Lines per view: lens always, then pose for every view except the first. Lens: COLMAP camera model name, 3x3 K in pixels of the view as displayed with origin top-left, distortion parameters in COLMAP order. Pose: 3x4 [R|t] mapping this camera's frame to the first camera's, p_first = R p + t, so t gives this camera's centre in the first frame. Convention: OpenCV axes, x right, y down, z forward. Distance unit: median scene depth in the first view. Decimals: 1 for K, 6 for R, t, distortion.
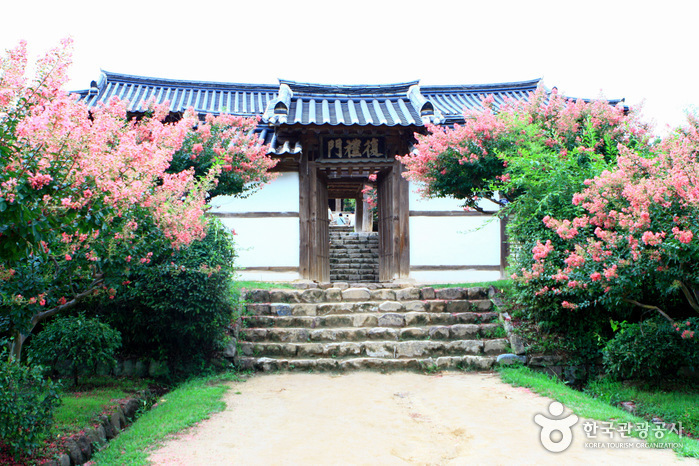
lens RADIAL K [[788.0, 0, 349.7], [0, 788.0, 233.7], [0, 0, 1]] dist [-0.081451, 0.000000]
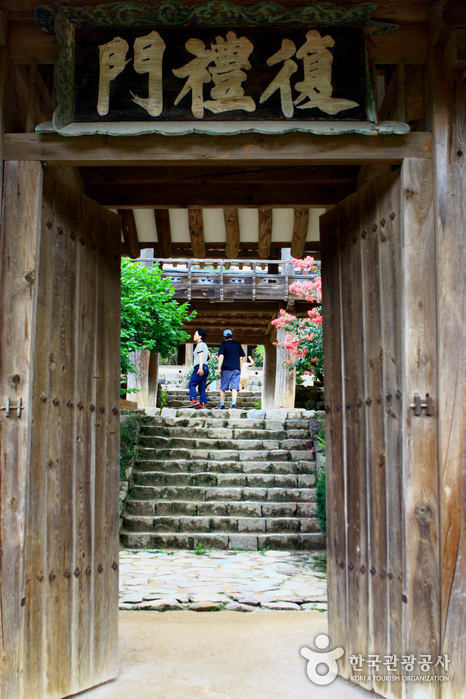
lens RADIAL K [[807.5, 0, 230.1], [0, 807.5, 350.6], [0, 0, 1]] dist [-0.081019, 0.000000]
pose [[0.998771, 0.012496, -0.047961, 0.013532], [-0.014805, 0.998733, -0.048105, -0.016323], [0.047299, 0.048756, 0.997690, 0.549074]]
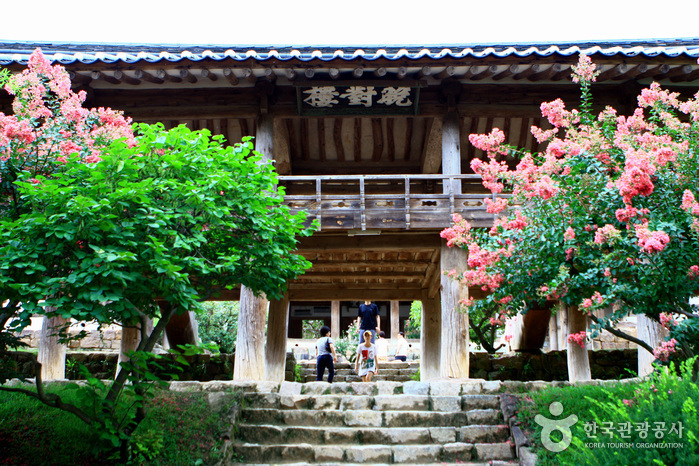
lens RADIAL K [[788.0, 0, 353.7], [0, 788.0, 231.0], [0, 0, 1]] dist [-0.081451, 0.000000]
pose [[0.996471, -0.019760, -0.081583, 0.007361], [0.005358, 0.984889, -0.173102, -0.008484], [0.083771, 0.172054, 0.981519, 0.729465]]
